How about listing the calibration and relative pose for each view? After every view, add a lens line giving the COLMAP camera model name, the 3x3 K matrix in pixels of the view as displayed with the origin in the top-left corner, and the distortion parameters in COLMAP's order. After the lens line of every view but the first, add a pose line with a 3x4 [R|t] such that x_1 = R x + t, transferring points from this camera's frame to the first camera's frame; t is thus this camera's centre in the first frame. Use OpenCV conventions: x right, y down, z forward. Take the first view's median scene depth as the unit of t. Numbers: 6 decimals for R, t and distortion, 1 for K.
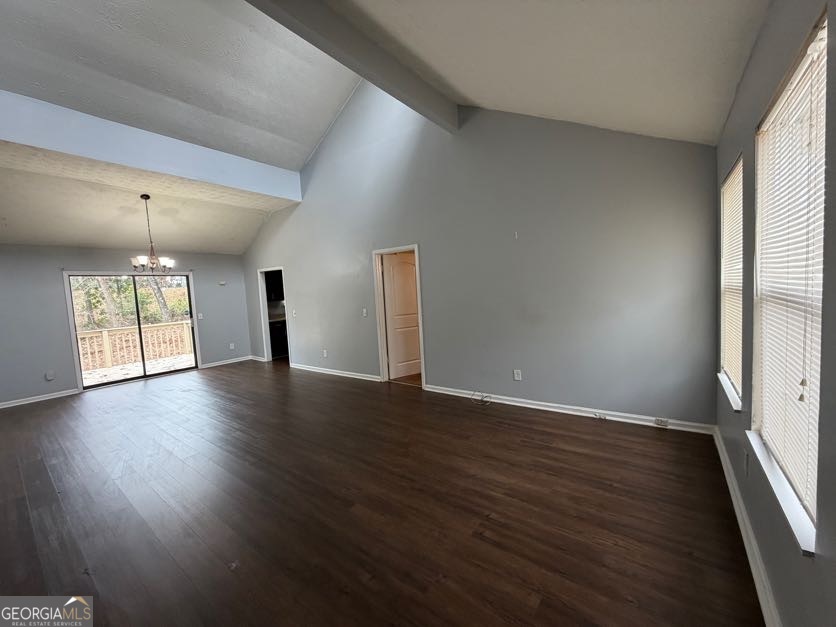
lens RADIAL K [[334.9, 0, 417.2], [0, 334.9, 315.1], [0, 0, 1]] dist [0.001558, -0.000413]
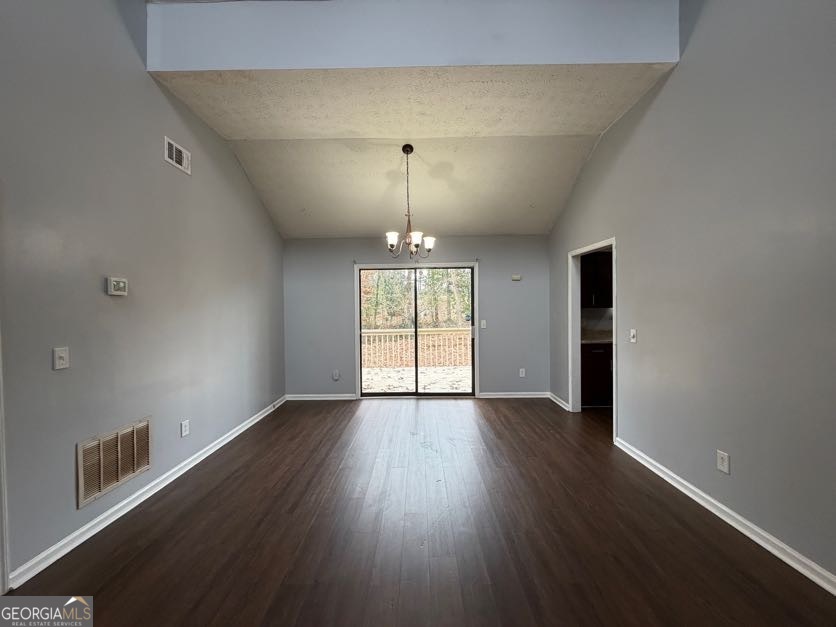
lens RADIAL K [[334.9, 0, 415.0], [0, 334.9, 312.9], [0, 0, 1]] dist [0.001558, -0.000413]
pose [[0.604925, 0.054911, -0.794387, -0.174333], [-0.078268, 0.996889, 0.009308, -0.015448], [0.792427, 0.056545, 0.607340, 0.456626]]
